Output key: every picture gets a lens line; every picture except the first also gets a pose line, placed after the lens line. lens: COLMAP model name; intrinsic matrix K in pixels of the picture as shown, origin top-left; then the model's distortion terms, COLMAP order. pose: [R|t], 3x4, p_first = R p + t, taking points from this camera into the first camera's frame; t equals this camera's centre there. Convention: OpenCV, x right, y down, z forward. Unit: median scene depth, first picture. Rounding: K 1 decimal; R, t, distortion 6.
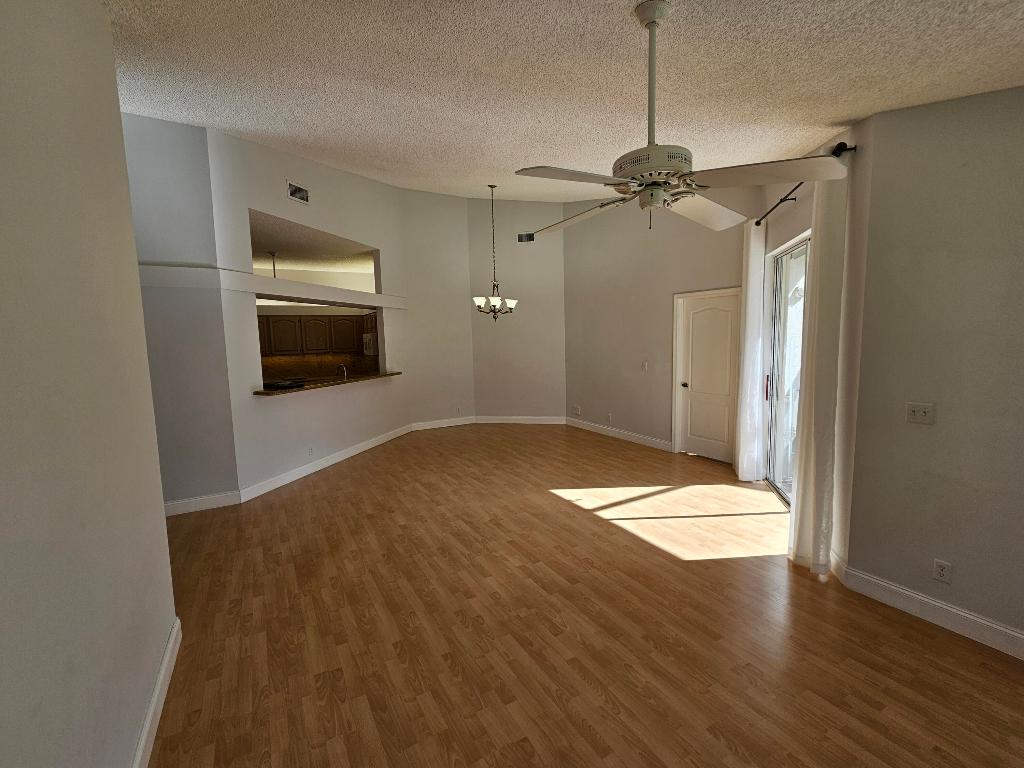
lens RADIAL K [[444.9, 0, 504.6], [0, 444.9, 386.1], [0, 0, 1]] dist [0.001818, 0.000439]
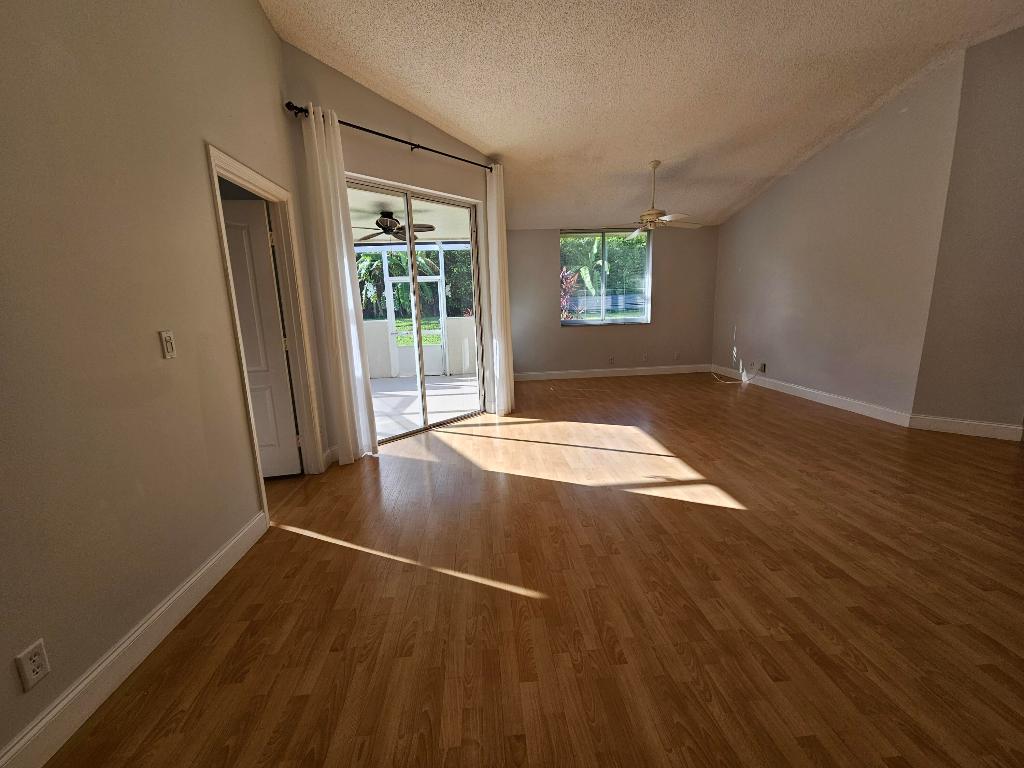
lens RADIAL K [[422.5, 0, 506.7], [0, 422.5, 382.3], [0, 0, 1]] dist [0.000848, 0.000185]
pose [[-0.901438, -0.022016, 0.432348, -0.020528], [0.103422, 0.958835, 0.264459, -0.110526], [-0.420373, 0.283108, -0.862054, 1.772537]]
